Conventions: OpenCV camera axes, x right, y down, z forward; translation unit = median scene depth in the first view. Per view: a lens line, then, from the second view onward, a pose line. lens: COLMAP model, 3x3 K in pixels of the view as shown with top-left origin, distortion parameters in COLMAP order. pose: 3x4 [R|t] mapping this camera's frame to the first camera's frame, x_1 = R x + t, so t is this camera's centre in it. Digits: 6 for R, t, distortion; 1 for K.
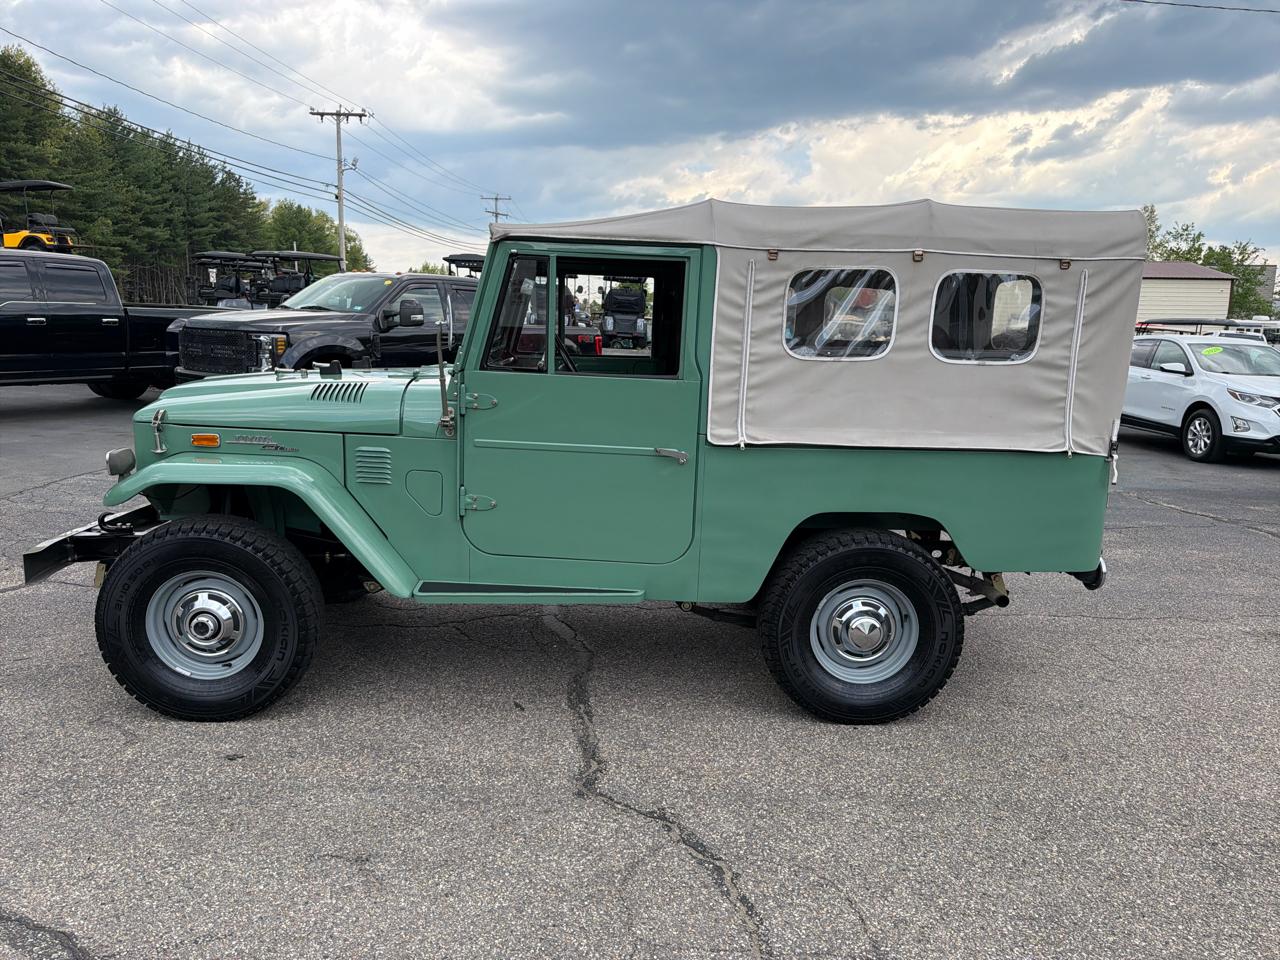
lens RADIAL K [[923.7, 0, 619.3], [0, 923.7, 491.8], [0, 0, 1]] dist [0.013736, -0.022078]
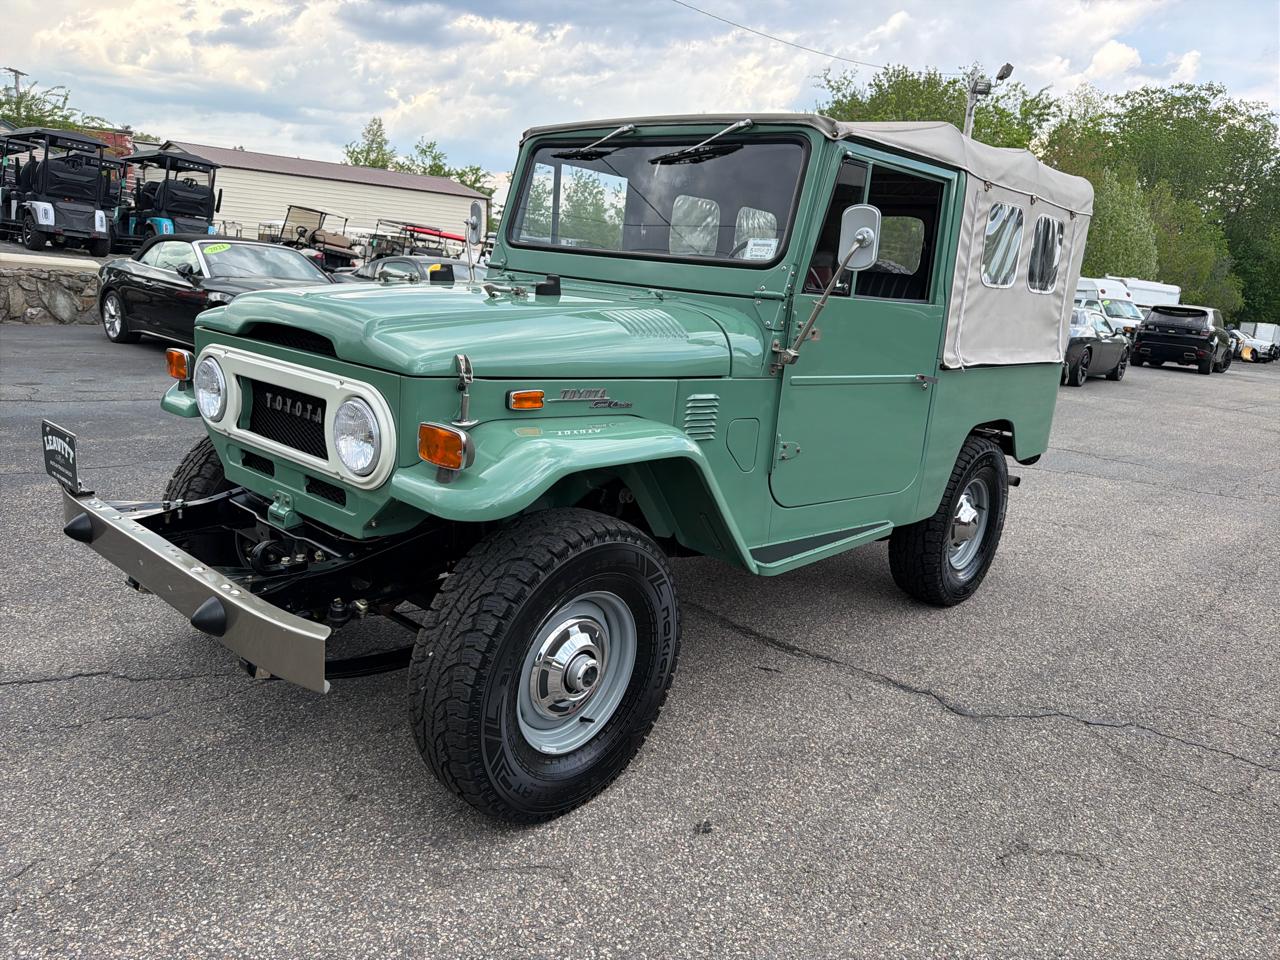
lens RADIAL K [[924.6, 0, 632.5], [0, 924.6, 504.4], [0, 0, 1]] dist [0.041365, -0.062149]
pose [[0.693463, -0.150190, 0.704664, -0.861825], [0.076622, 0.987859, 0.135145, -0.065123], [-0.716406, -0.039725, 0.696552, 0.493809]]
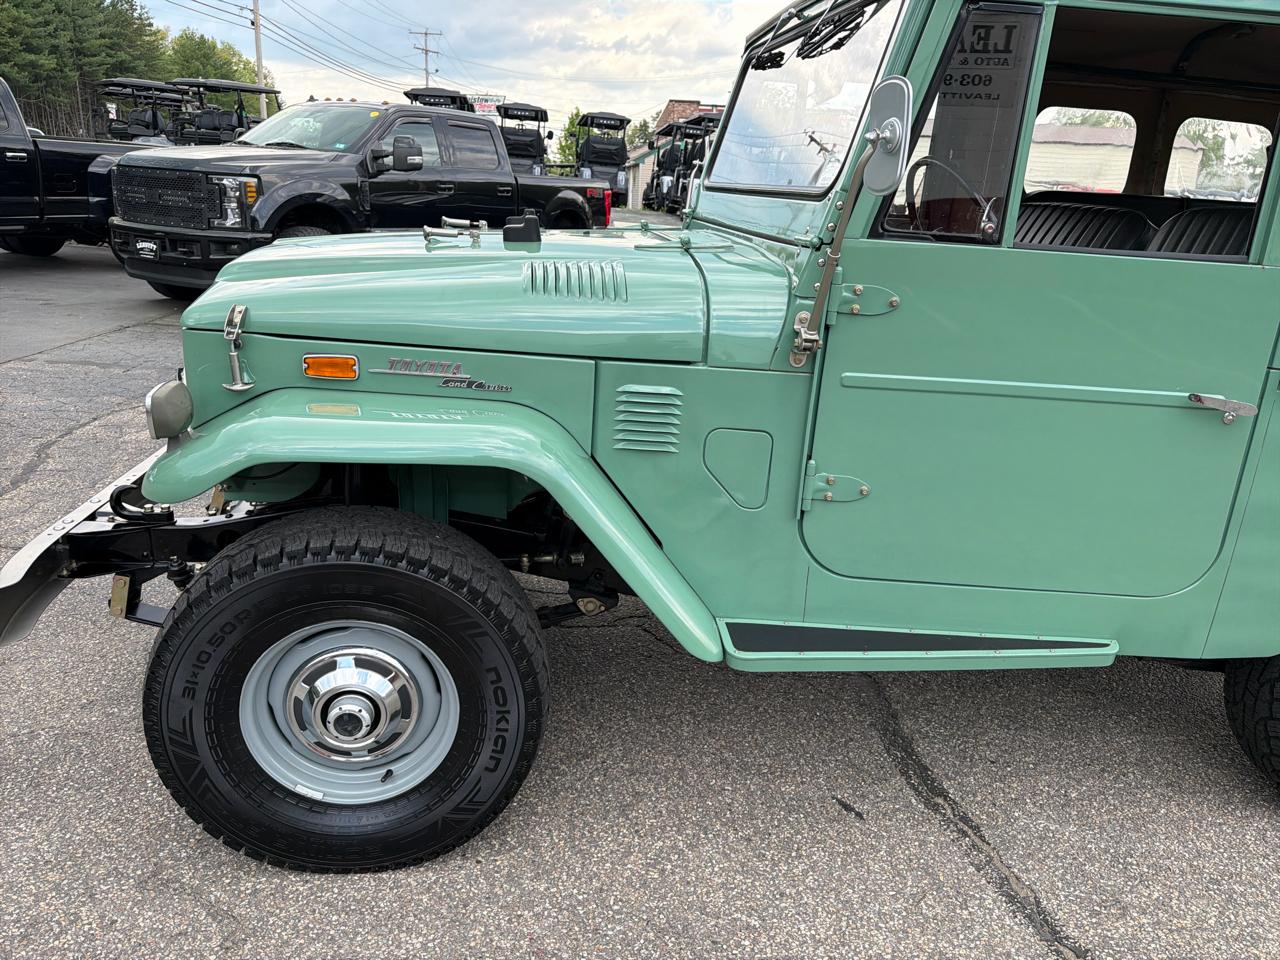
lens RADIAL K [[953.9, 0, 644.0], [0, 953.9, 499.7], [0, 0, 1]] dist [-0.004148, 0.000805]
pose [[0.997004, -0.002080, 0.077325, -0.312846], [-0.009098, 0.989547, 0.143925, -0.060590], [-0.076816, -0.144197, 0.986563, 0.445696]]
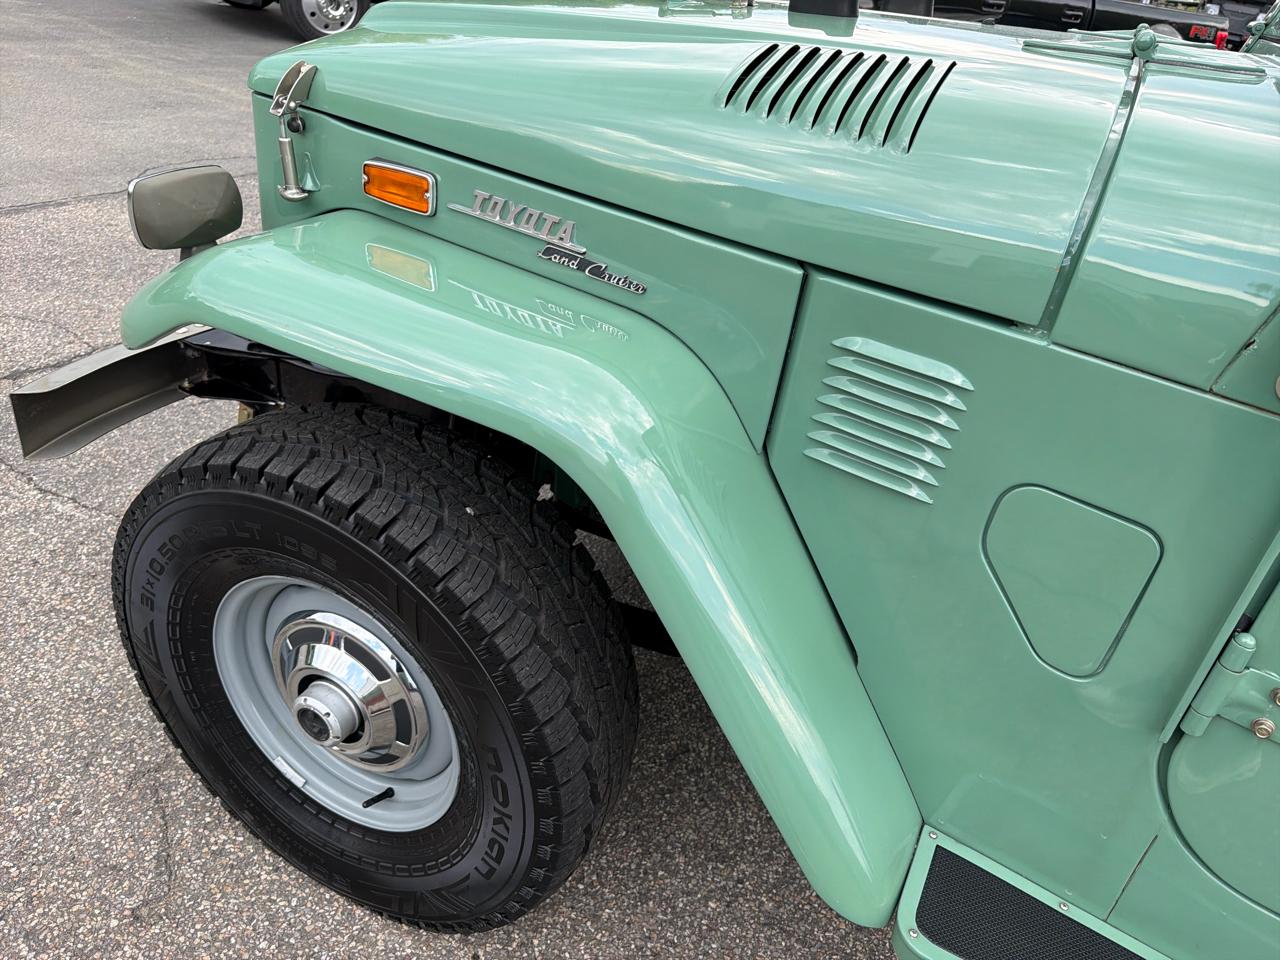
lens RADIAL K [[923.7, 0, 619.3], [0, 923.7, 491.8], [0, 0, 1]] dist [0.013736, -0.022078]
pose [[0.862135, 0.317991, -0.394468, -0.224751], [-0.181173, 0.920537, 0.346104, -0.082855], [0.473180, -0.226922, 0.851238, 0.743305]]
